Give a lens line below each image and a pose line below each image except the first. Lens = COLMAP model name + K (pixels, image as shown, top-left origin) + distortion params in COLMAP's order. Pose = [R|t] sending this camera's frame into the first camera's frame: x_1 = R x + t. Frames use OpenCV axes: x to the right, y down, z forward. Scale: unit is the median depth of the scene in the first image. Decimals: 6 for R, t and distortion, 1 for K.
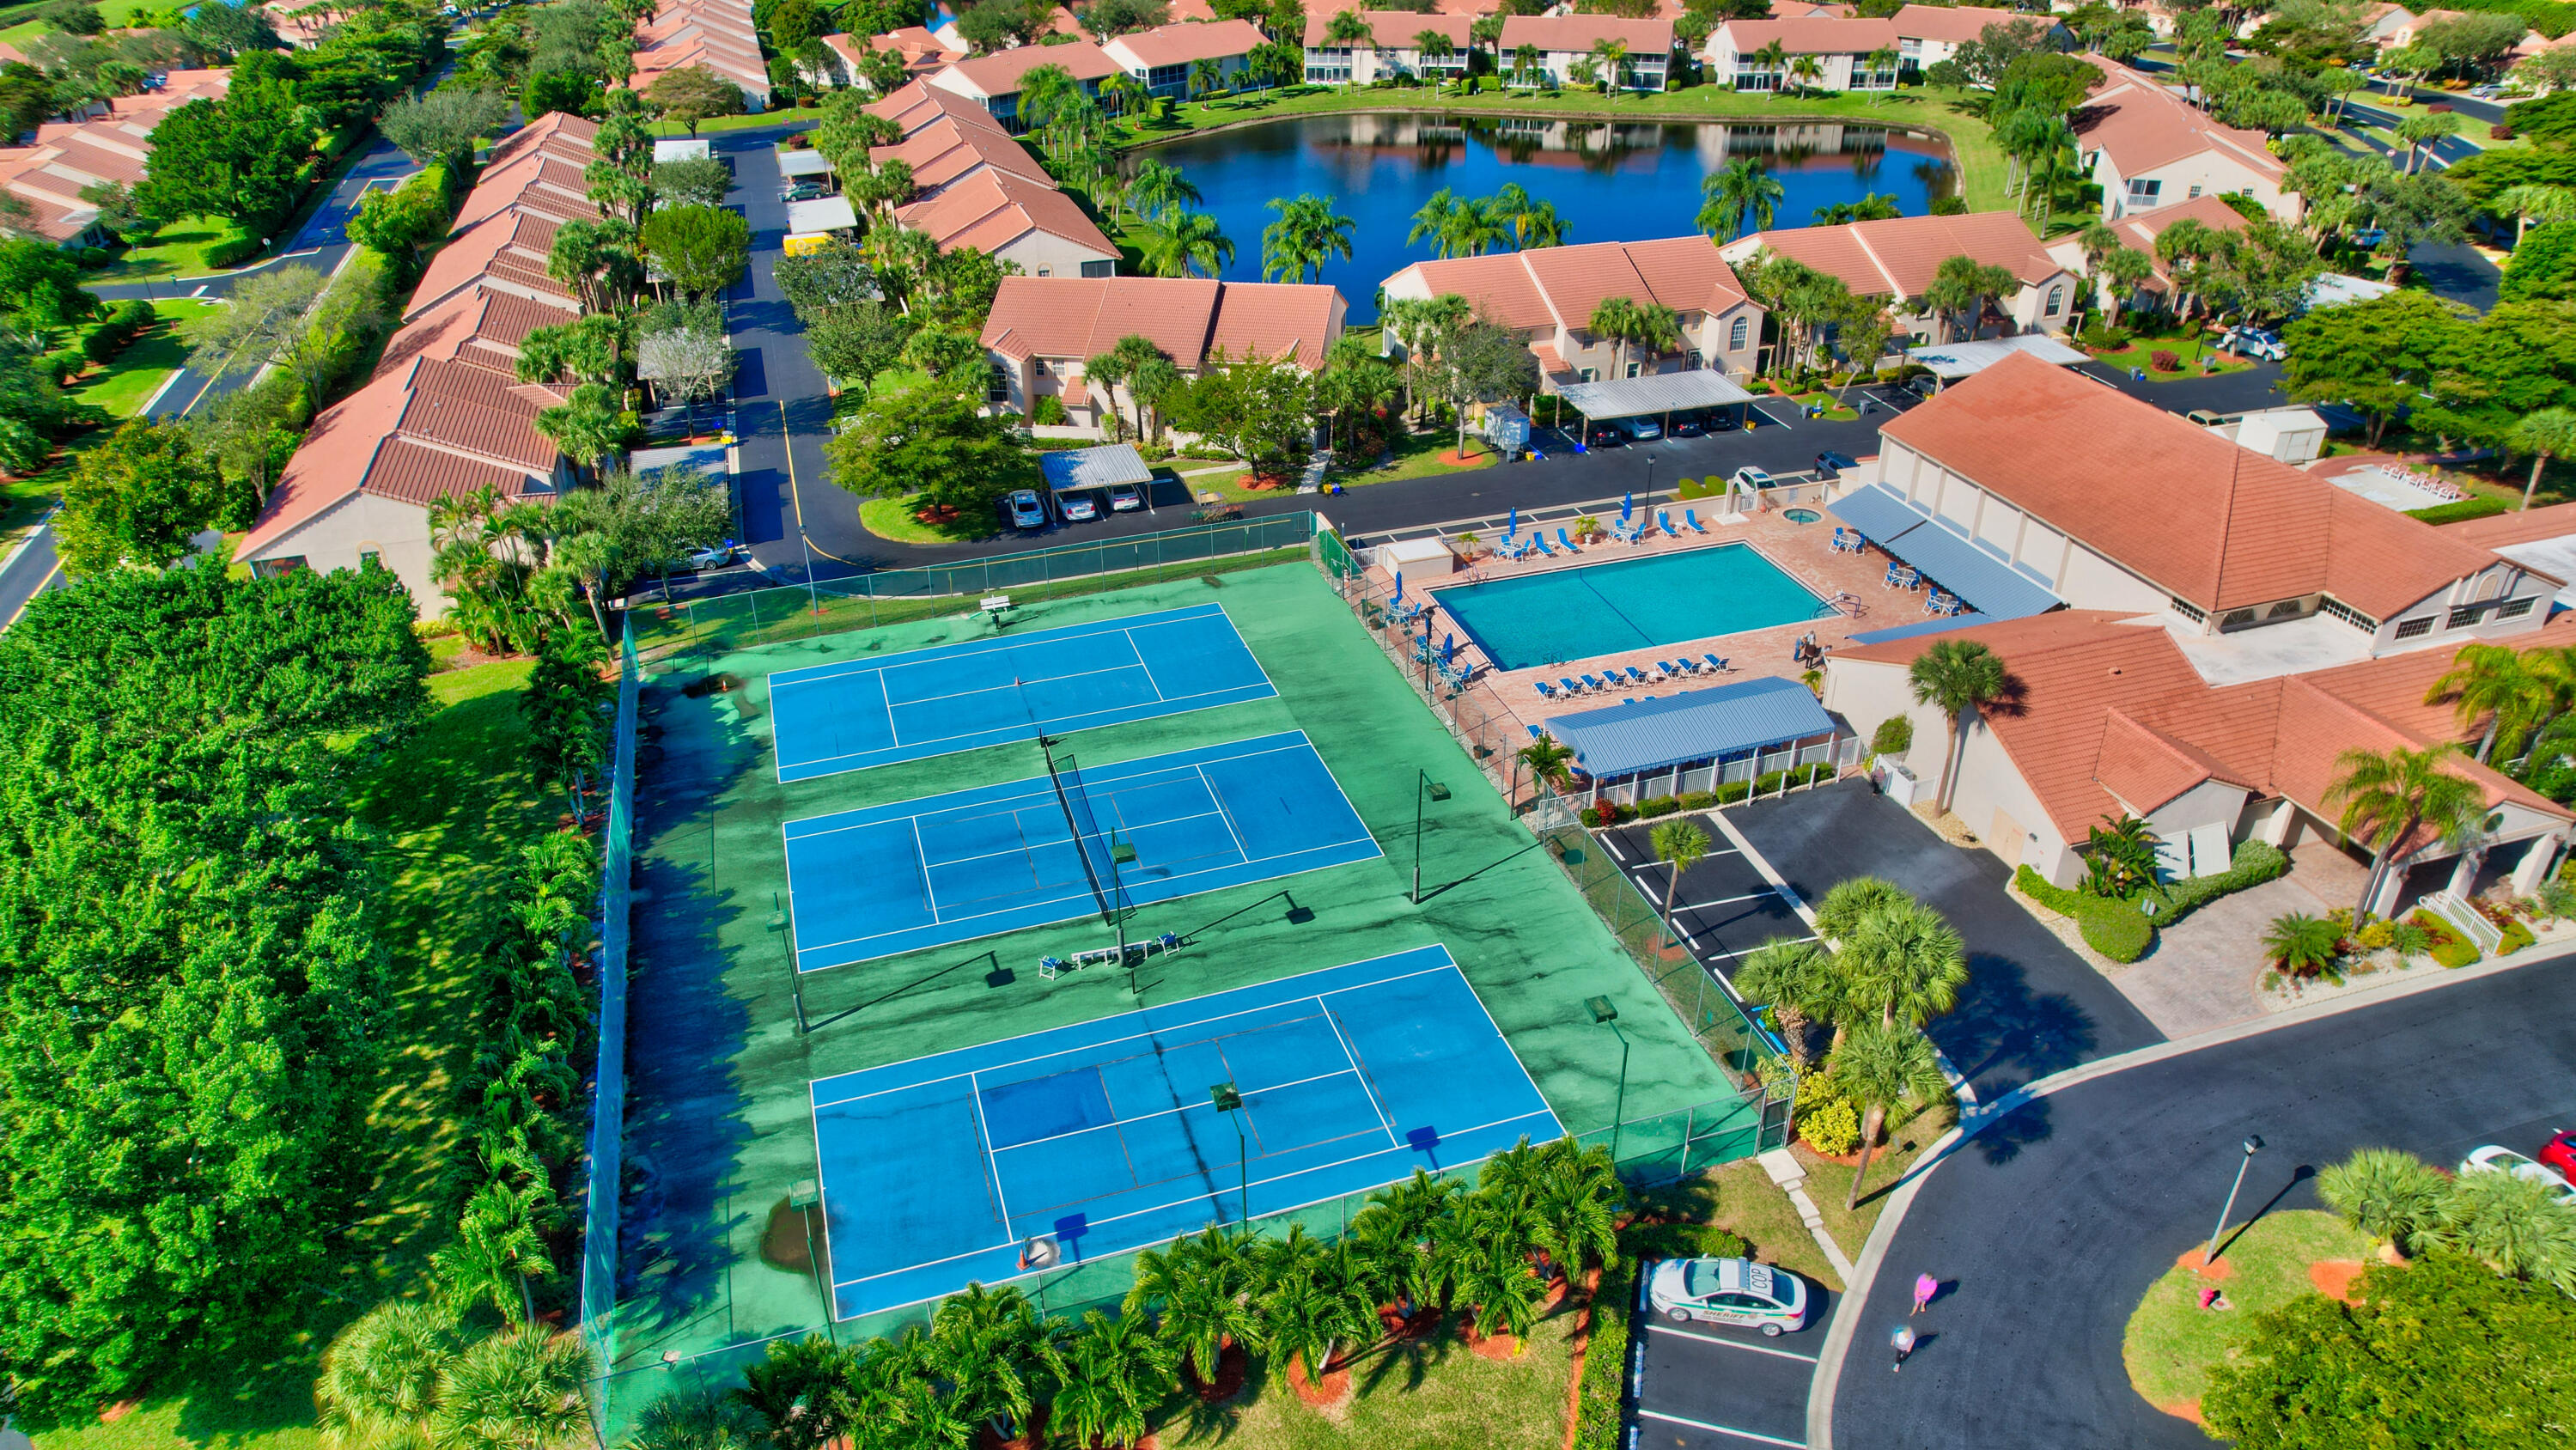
lens RADIAL K [[1687.5, 0, 1288.0], [0, 1687.5, 725.0], [0, 0, 1]] dist [-0.030775, 0.003473]
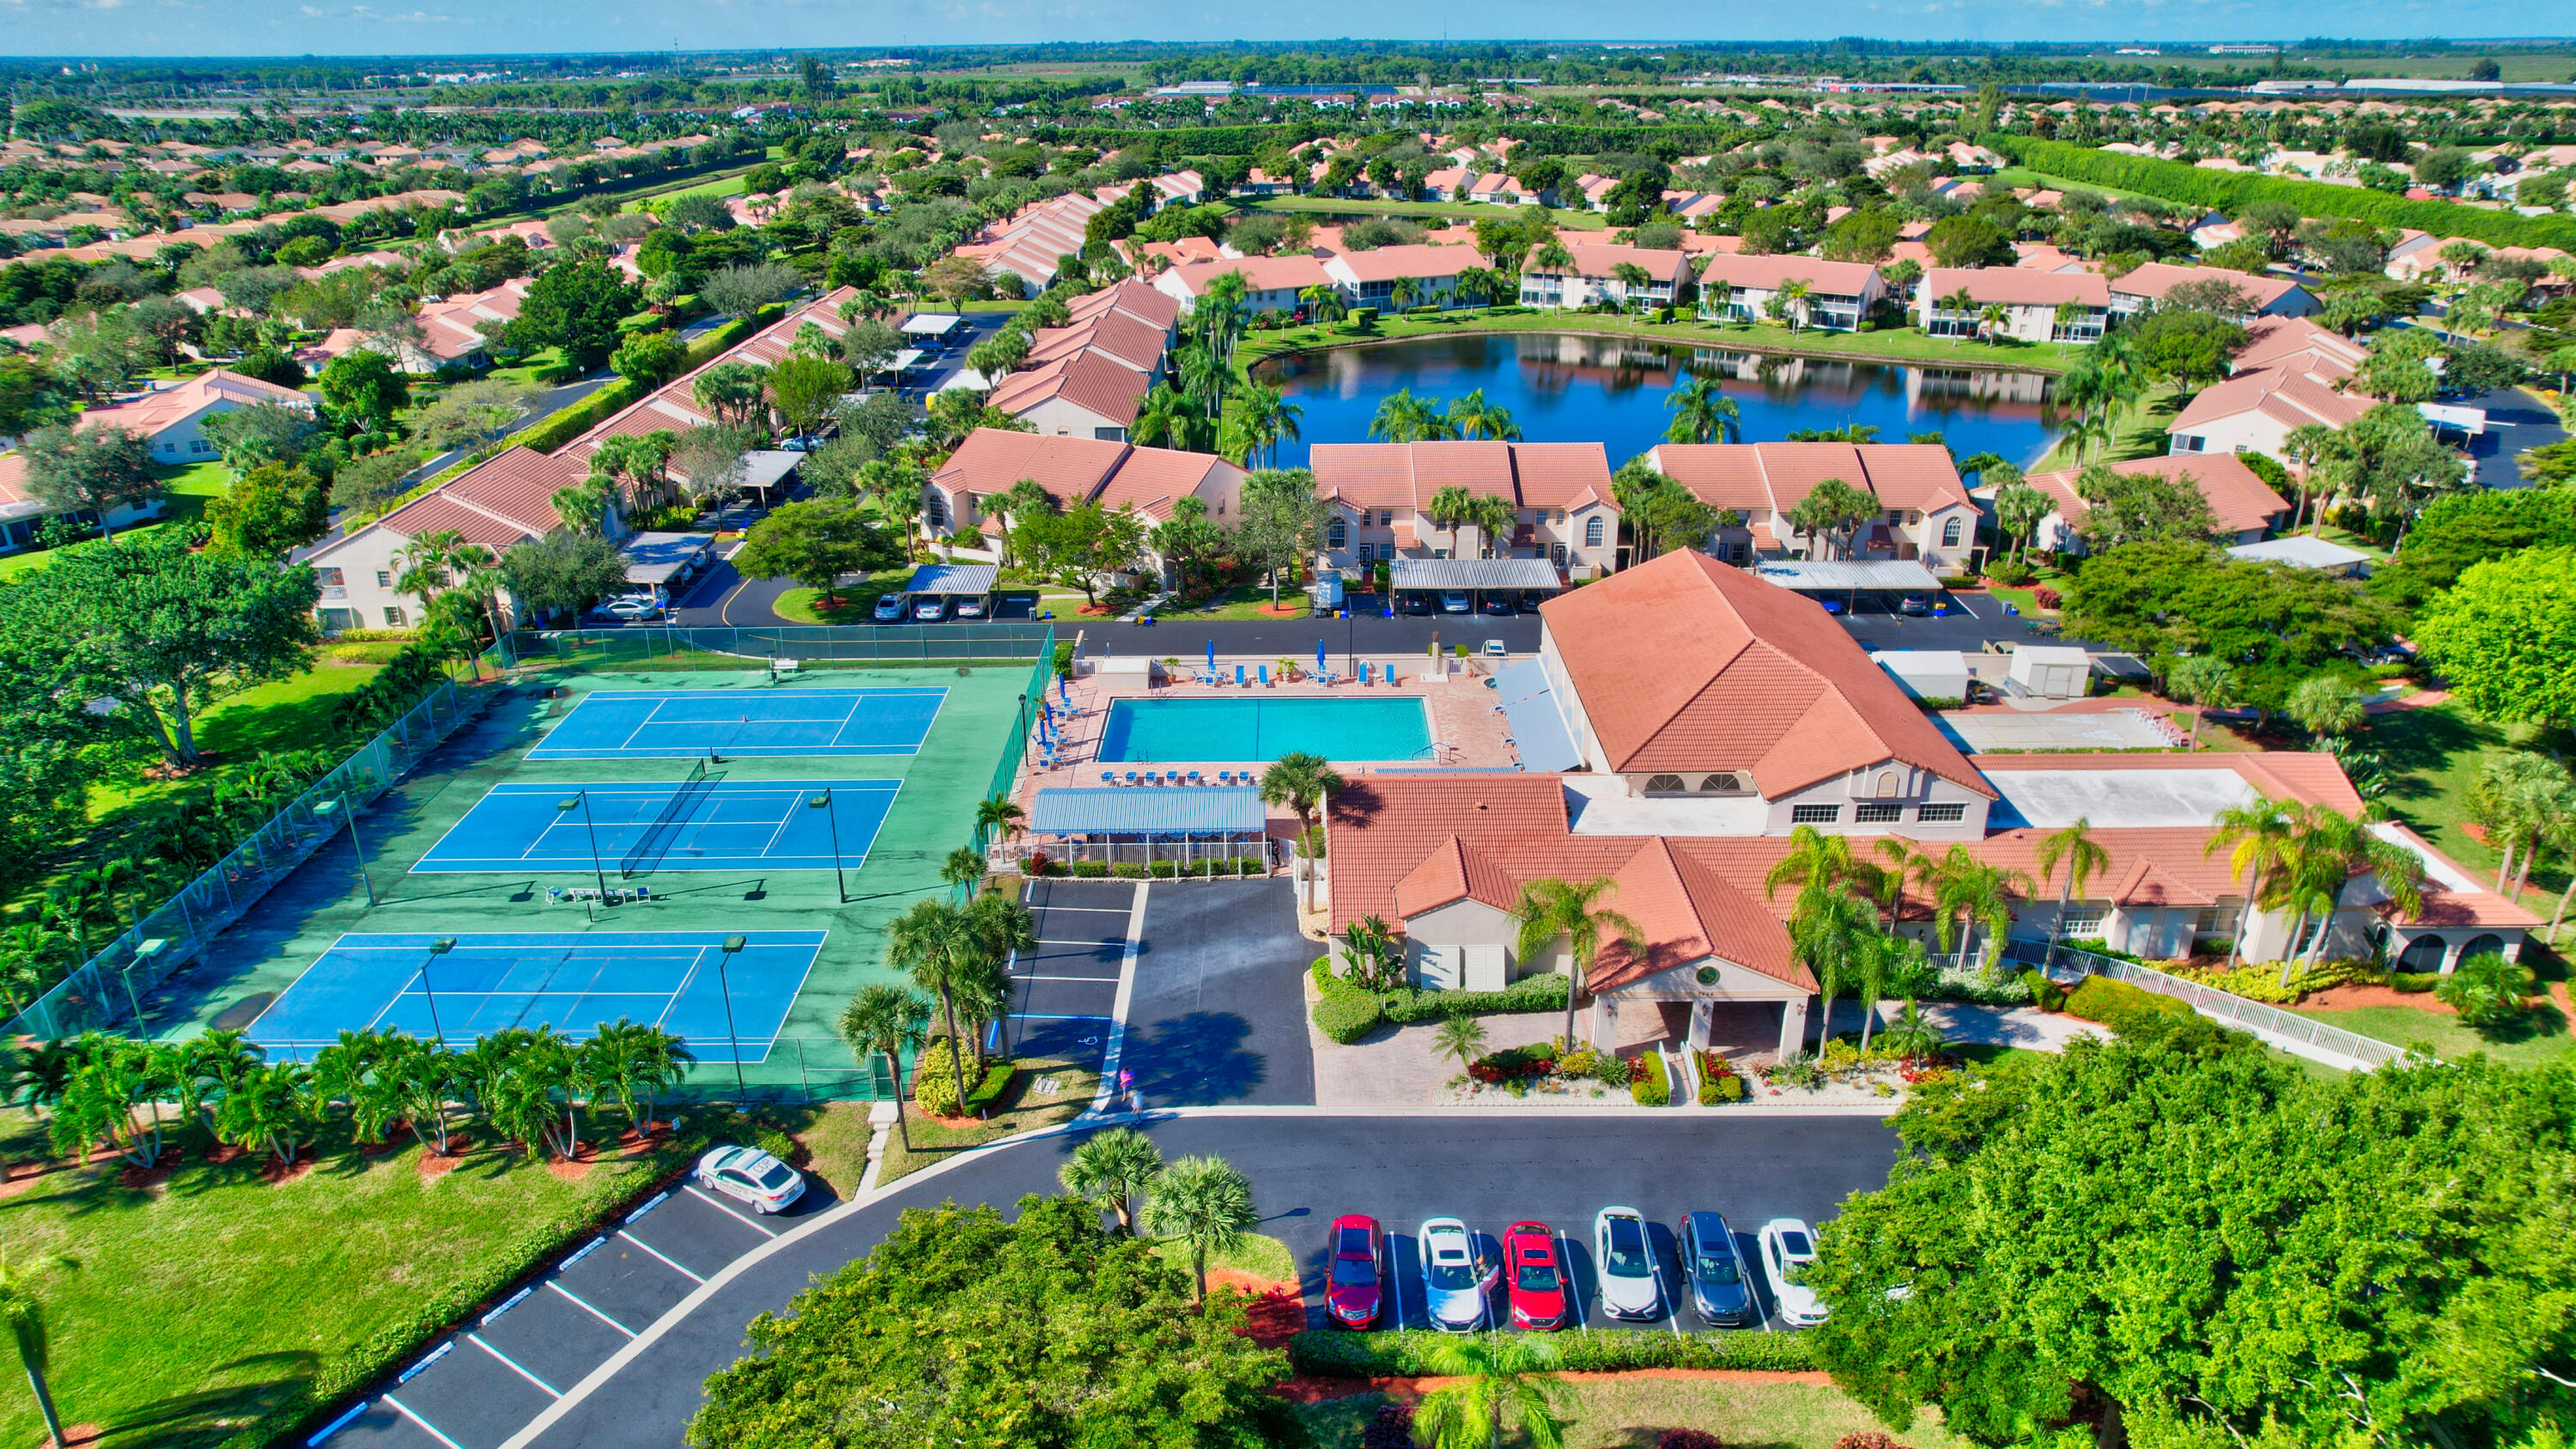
lens RADIAL K [[1702.7, 0, 1288.0], [0, 1702.7, 724.5], [0, 0, 1]] dist [-0.045371, 0.000501]
pose [[0.949397, 0.125134, -0.288073, 0.235167], [-0.160358, 0.981772, -0.102025, 0.016860], [0.270055, 0.143057, 0.952158, -0.036335]]
